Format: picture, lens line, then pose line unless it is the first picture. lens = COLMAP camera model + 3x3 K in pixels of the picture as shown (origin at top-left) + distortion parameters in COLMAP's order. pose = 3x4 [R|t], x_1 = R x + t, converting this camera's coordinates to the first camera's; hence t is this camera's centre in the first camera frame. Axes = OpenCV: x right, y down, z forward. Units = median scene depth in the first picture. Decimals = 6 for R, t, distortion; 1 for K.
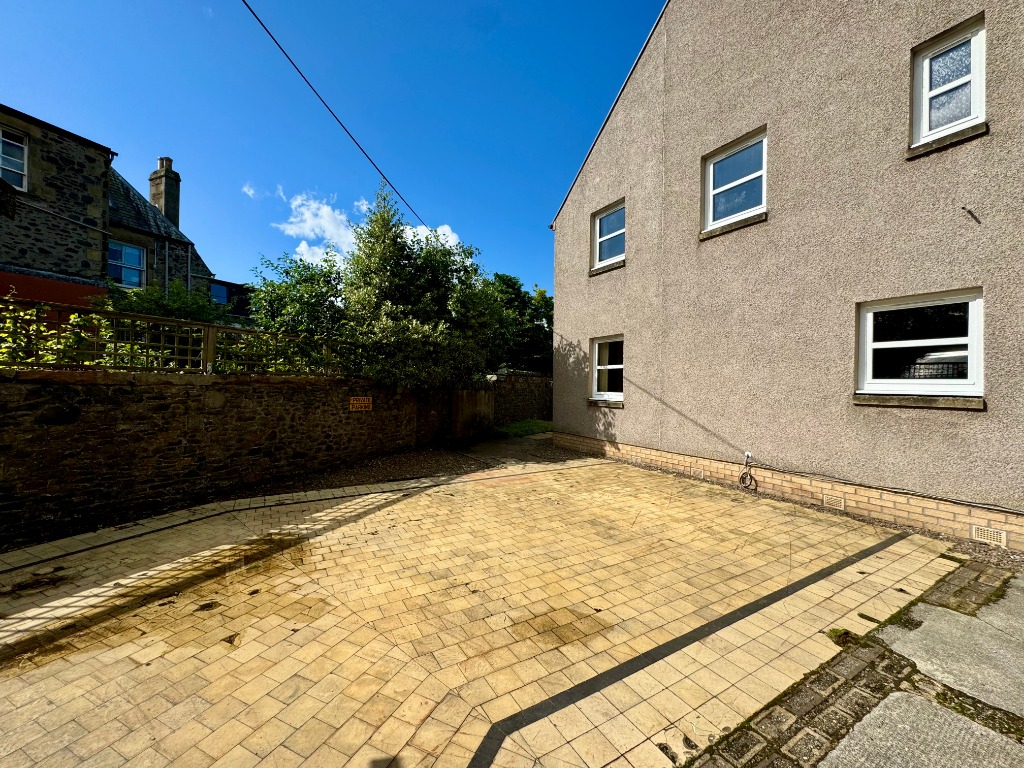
lens RADIAL K [[409.2, 0, 510.2], [0, 409.2, 382.1], [0, 0, 1]] dist [-0.000409, -0.000437]
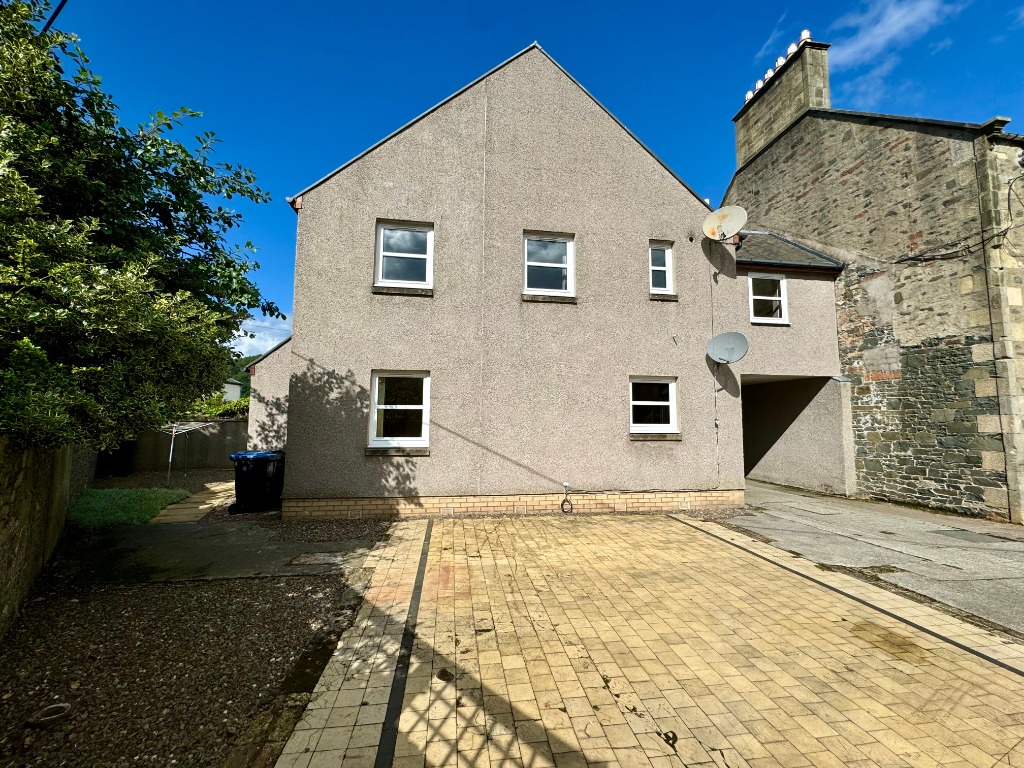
lens RADIAL K [[409.2, 0, 510.3], [0, 409.2, 387.4], [0, 0, 1]] dist [-0.000409, -0.000437]
pose [[0.374525, 0.065173, 0.924924, -0.710979], [-0.004529, 0.997643, -0.068463, -0.033953], [-0.927206, 0.021452, 0.373937, 0.753798]]
